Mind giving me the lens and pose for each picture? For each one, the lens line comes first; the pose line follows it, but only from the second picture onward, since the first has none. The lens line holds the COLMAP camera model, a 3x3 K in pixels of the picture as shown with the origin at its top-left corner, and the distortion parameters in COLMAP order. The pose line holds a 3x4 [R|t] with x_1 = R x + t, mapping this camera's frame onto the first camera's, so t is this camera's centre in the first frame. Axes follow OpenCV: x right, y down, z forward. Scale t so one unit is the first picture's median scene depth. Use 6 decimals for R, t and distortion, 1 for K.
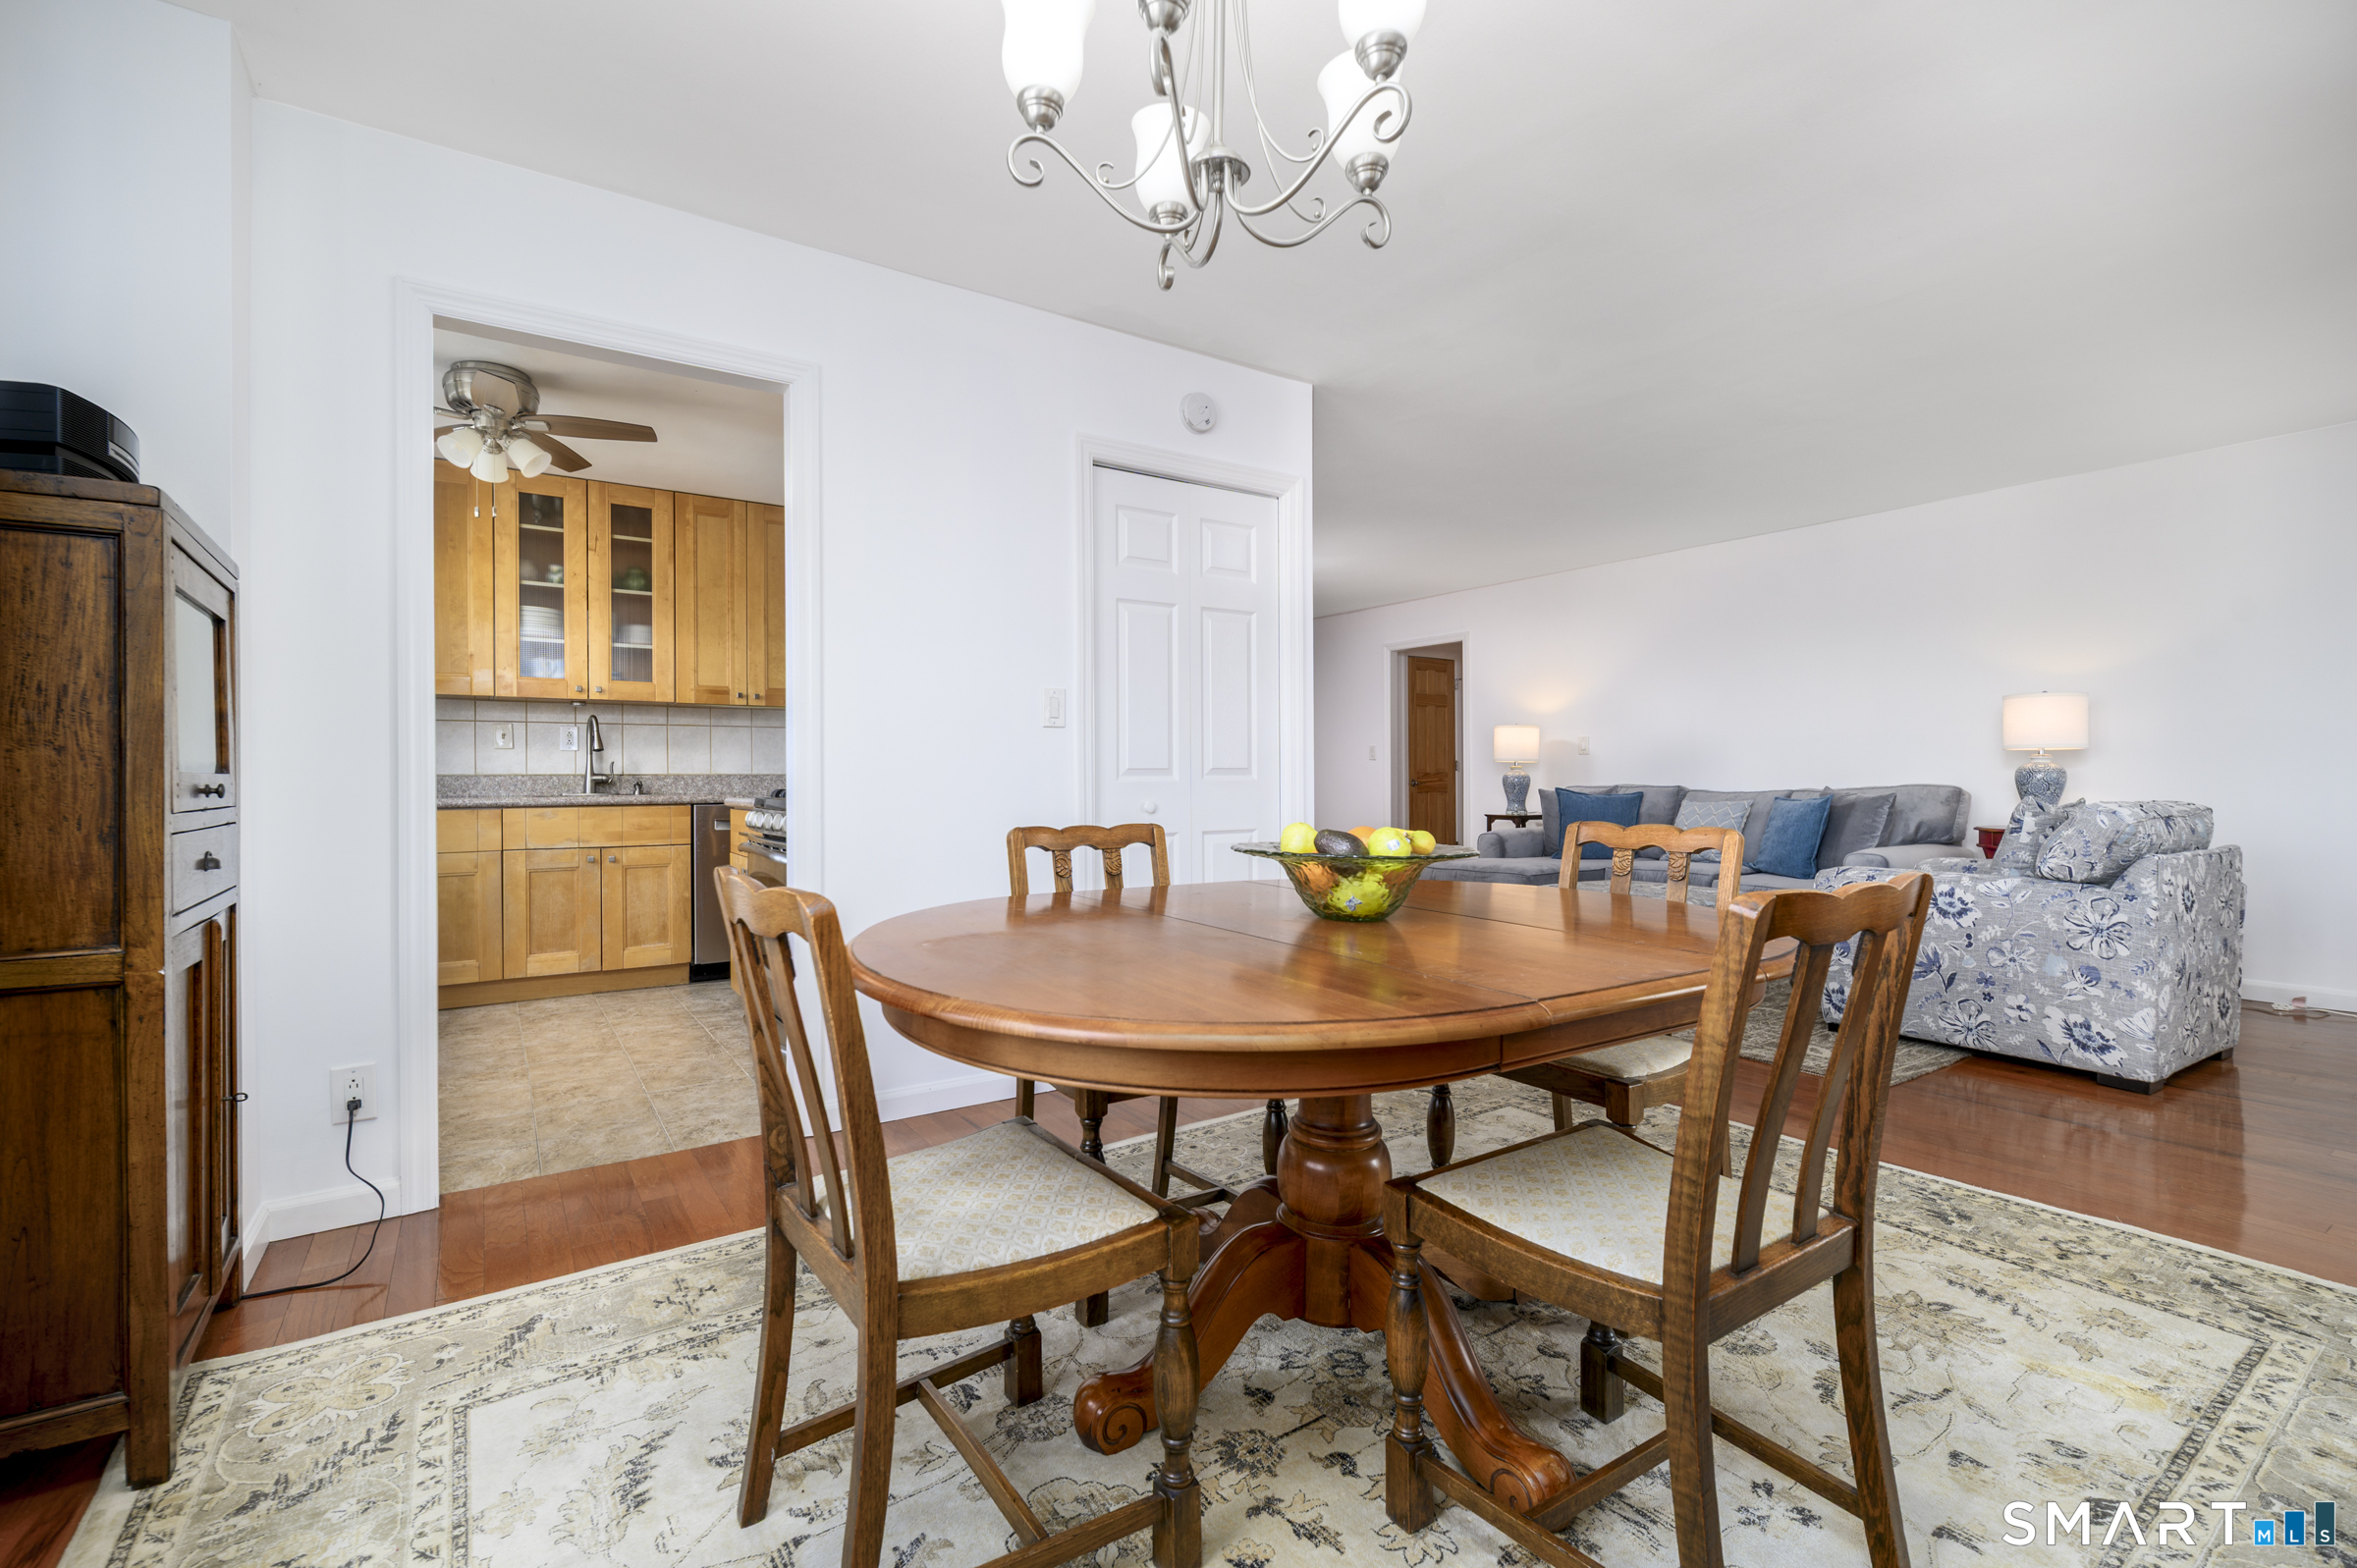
lens RADIAL K [[1036.7, 0, 1186.7], [0, 1036.7, 783.6], [0, 0, 1]] dist [-0.003384, 0.000433]
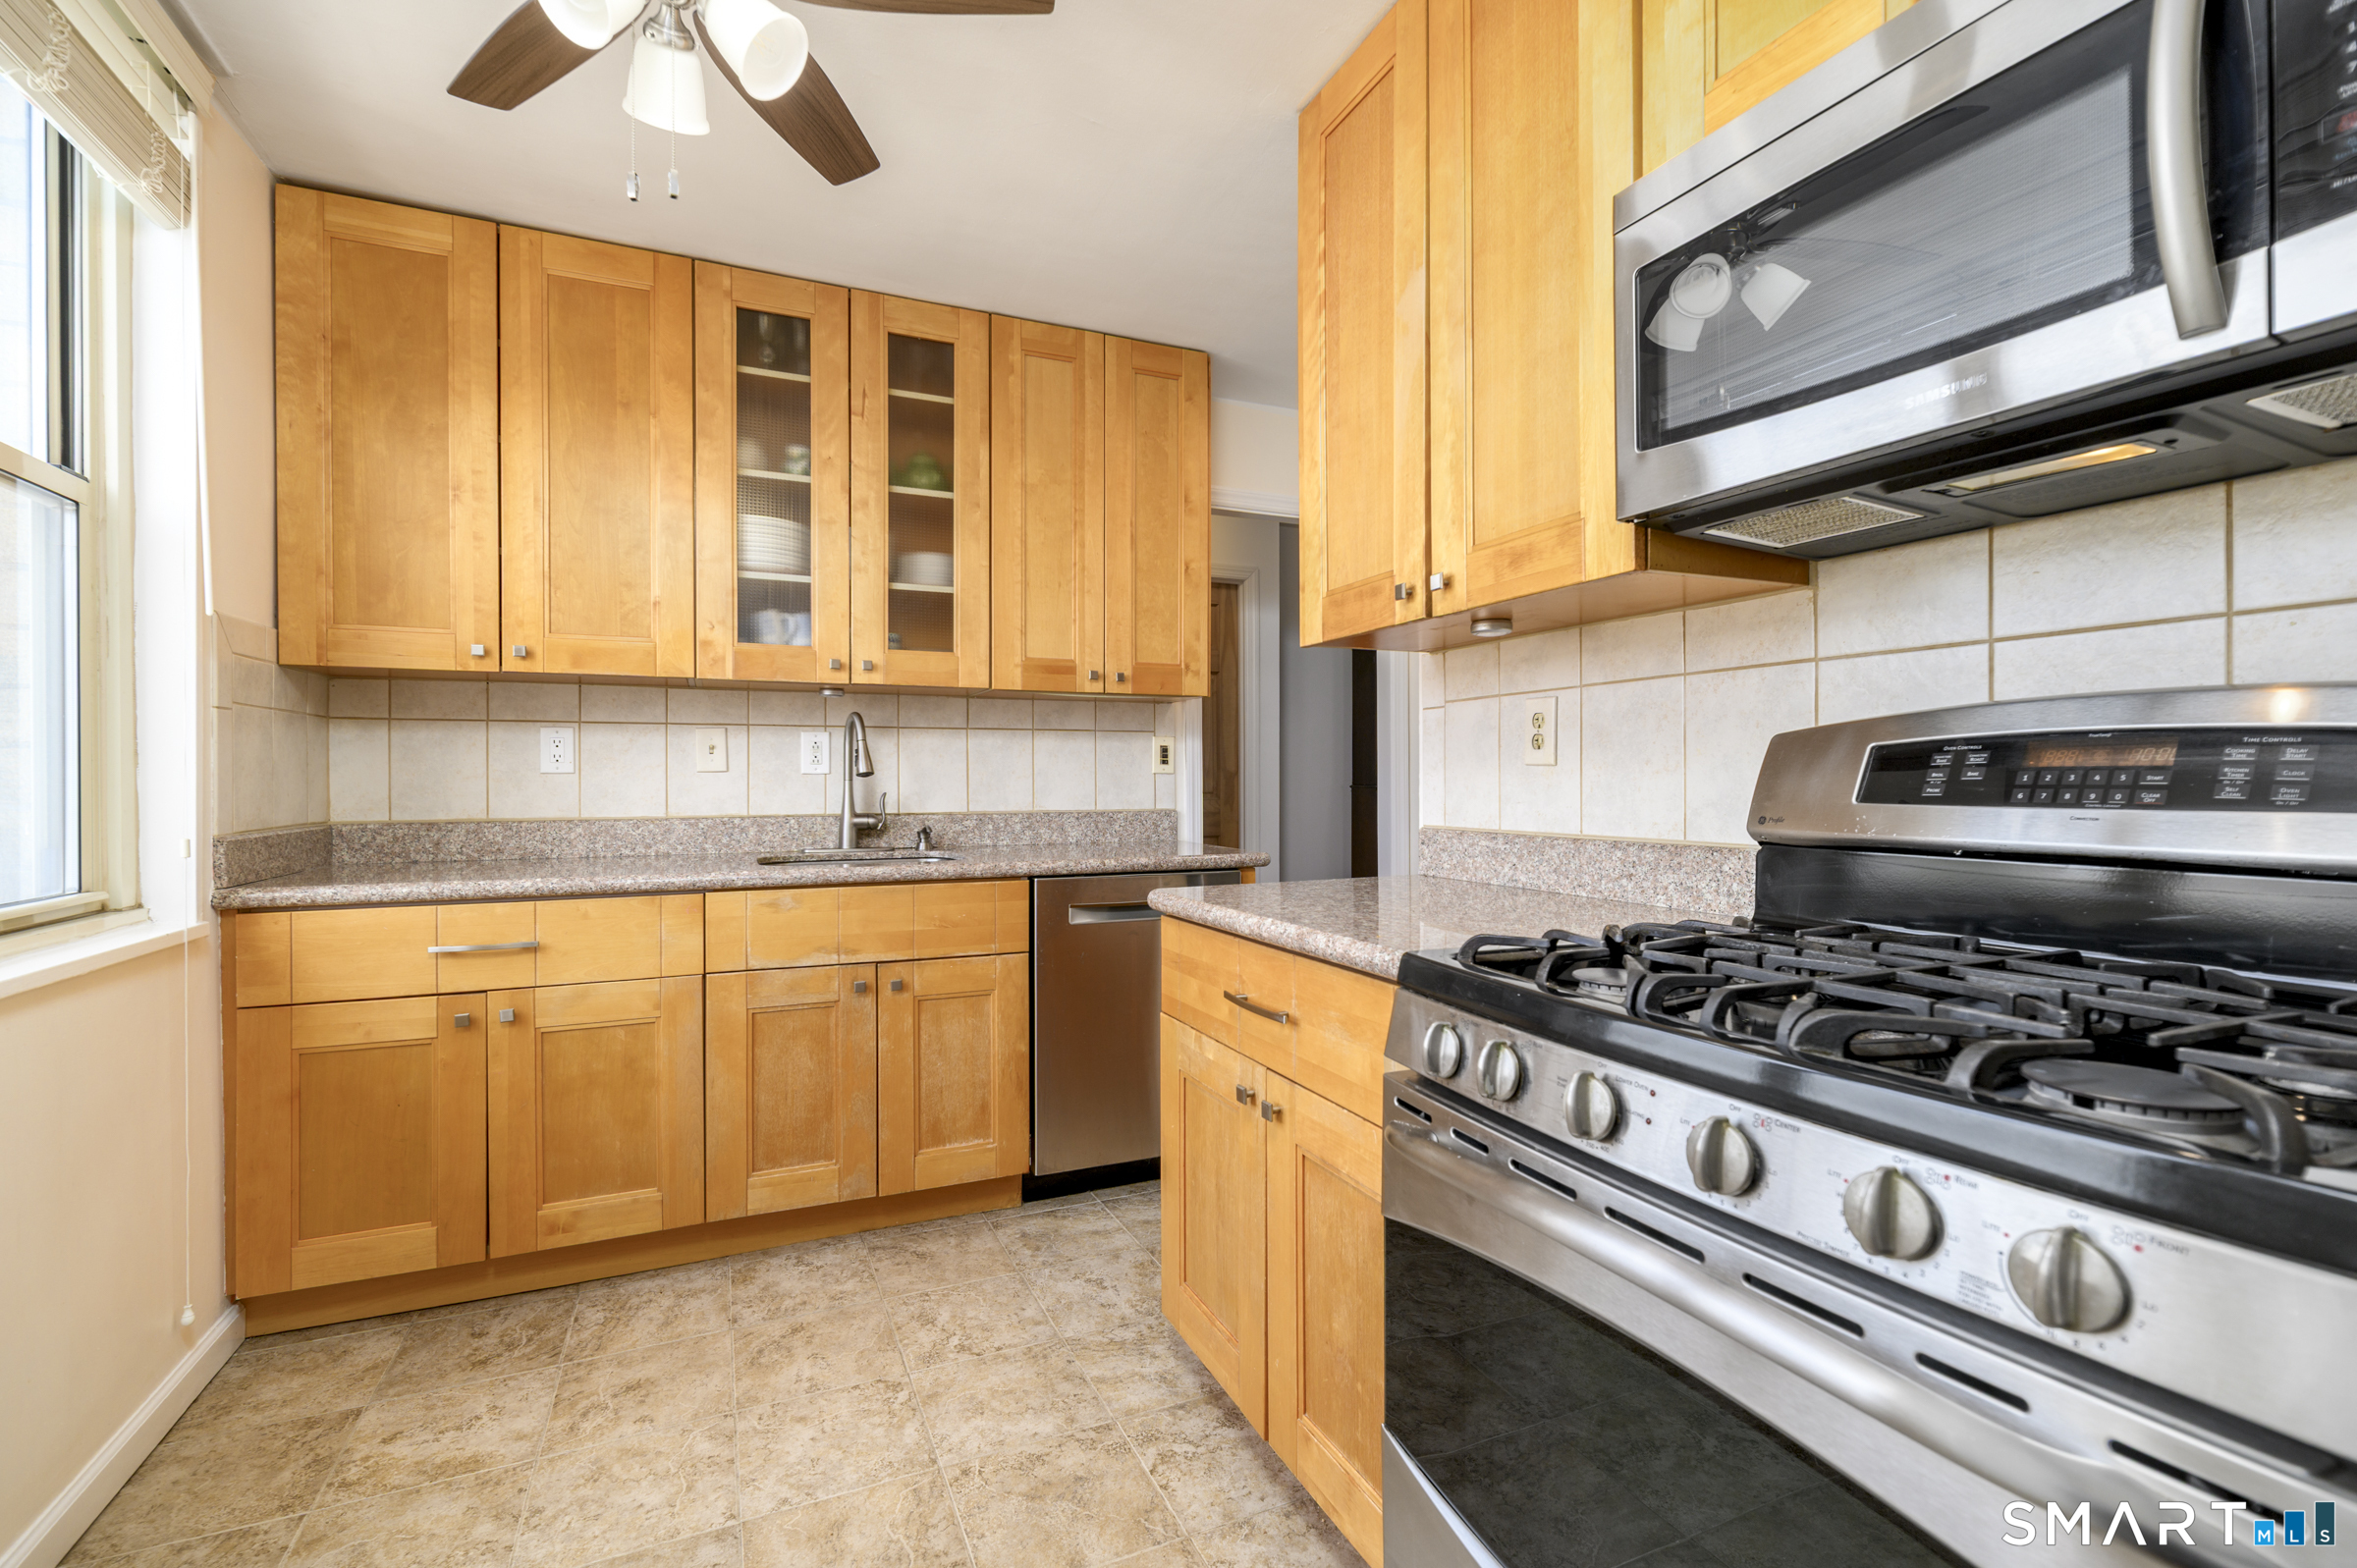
lens RADIAL K [[1036.7, 0, 1176.1], [0, 1036.7, 783.2], [0, 0, 1]] dist [-0.003384, 0.000433]
pose [[0.984205, 0.002483, -0.177017, -0.309752], [-0.002872, 0.999994, -0.001942, -0.027417], [0.177011, 0.002420, 0.984206, 0.488061]]
